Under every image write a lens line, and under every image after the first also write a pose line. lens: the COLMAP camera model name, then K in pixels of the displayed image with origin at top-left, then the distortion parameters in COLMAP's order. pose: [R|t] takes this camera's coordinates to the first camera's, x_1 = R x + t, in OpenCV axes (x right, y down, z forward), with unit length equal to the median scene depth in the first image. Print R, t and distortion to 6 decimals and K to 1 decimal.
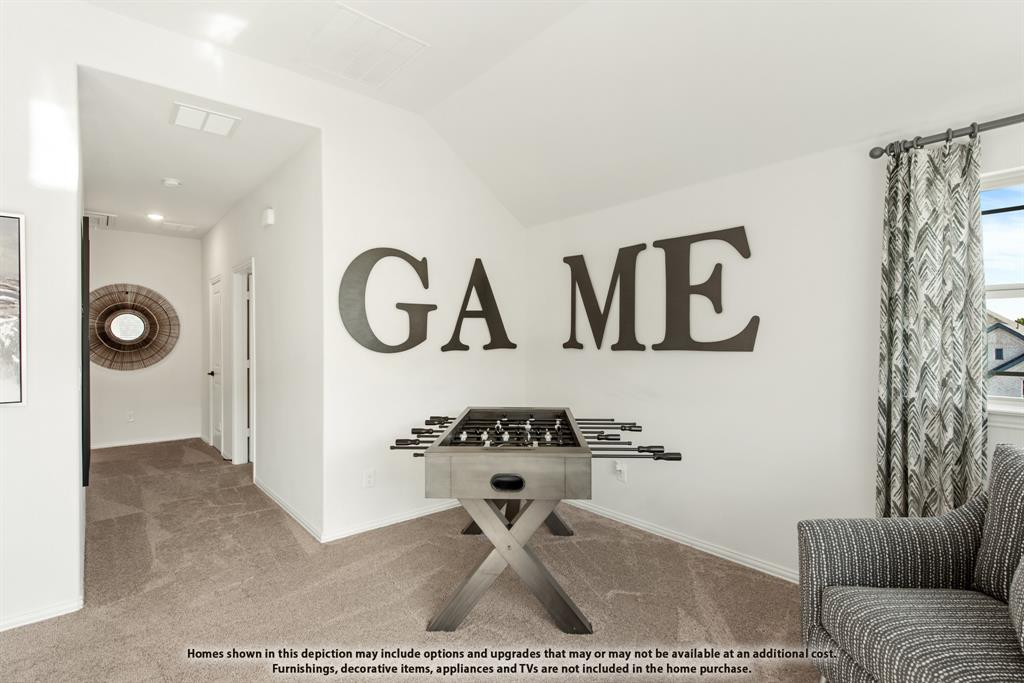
lens RADIAL K [[489.6, 0, 514.6], [0, 489.6, 341.3], [0, 0, 1]] dist [0.002251, -0.000477]
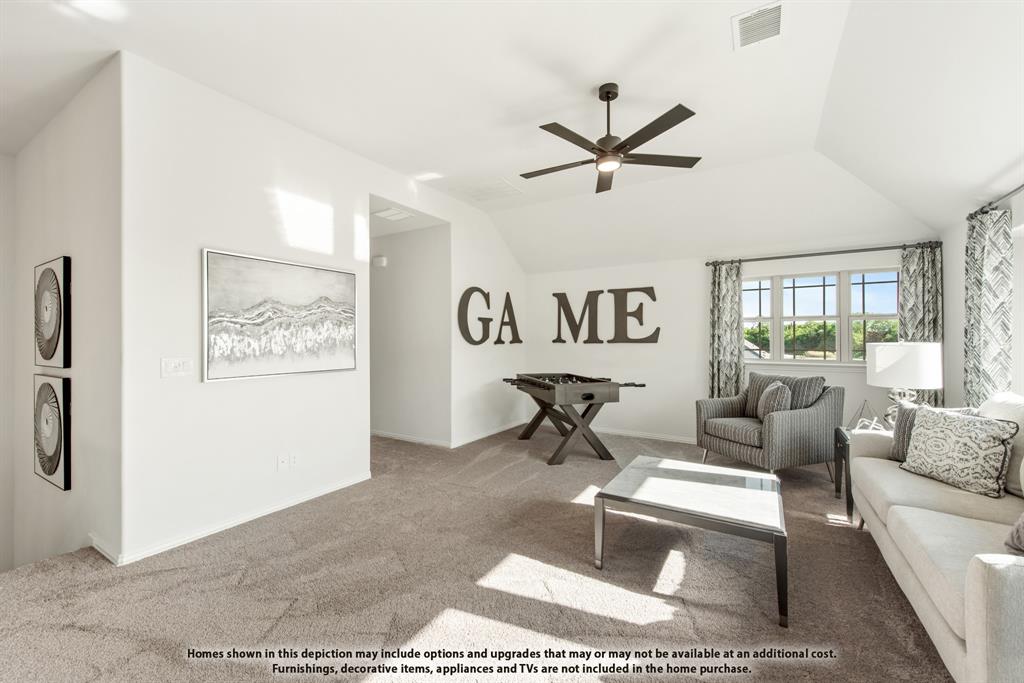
lens RADIAL K [[408.8, 0, 513.6], [0, 408.8, 339.7], [0, 0, 1]] dist [0.011322, -0.003805]
pose [[0.952338, -0.000032, 0.305043, -0.656425], [0.001431, 0.999989, -0.004364, 0.012351], [-0.305040, 0.004592, 0.952328, -0.540051]]
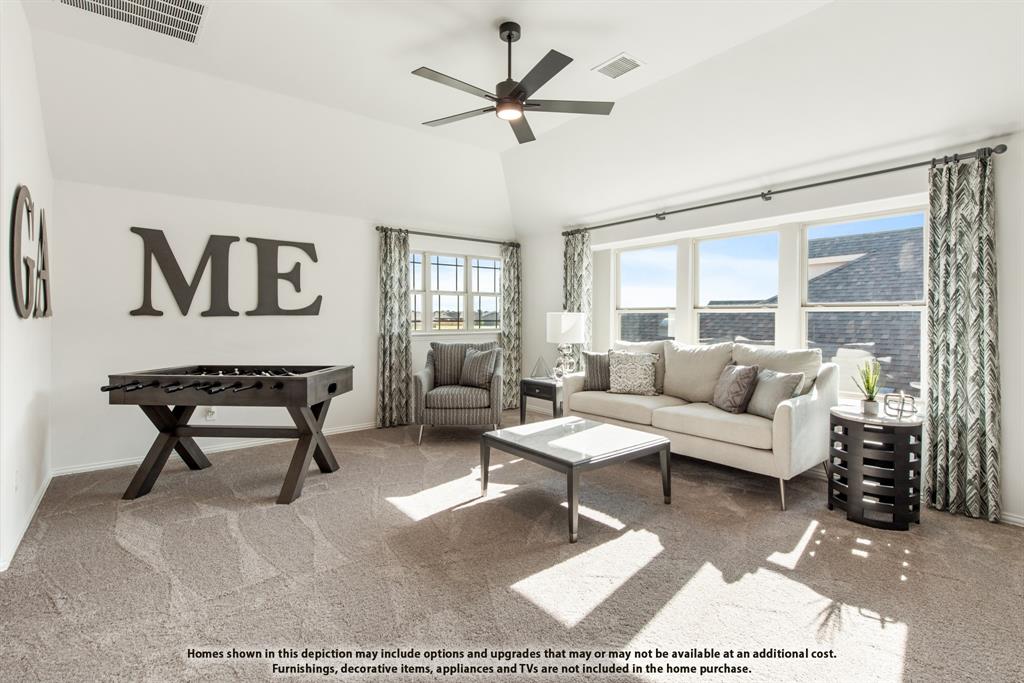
lens RADIAL K [[478.2, 0, 516.5], [0, 478.2, 316.4], [0, 0, 1]] dist [0.002207, 0.000294]
pose [[0.037094, 0.003280, 0.999306, -1.126396], [0.006540, 0.999972, -0.003525, 0.033084], [-0.999290, 0.006666, 0.037072, 0.199596]]
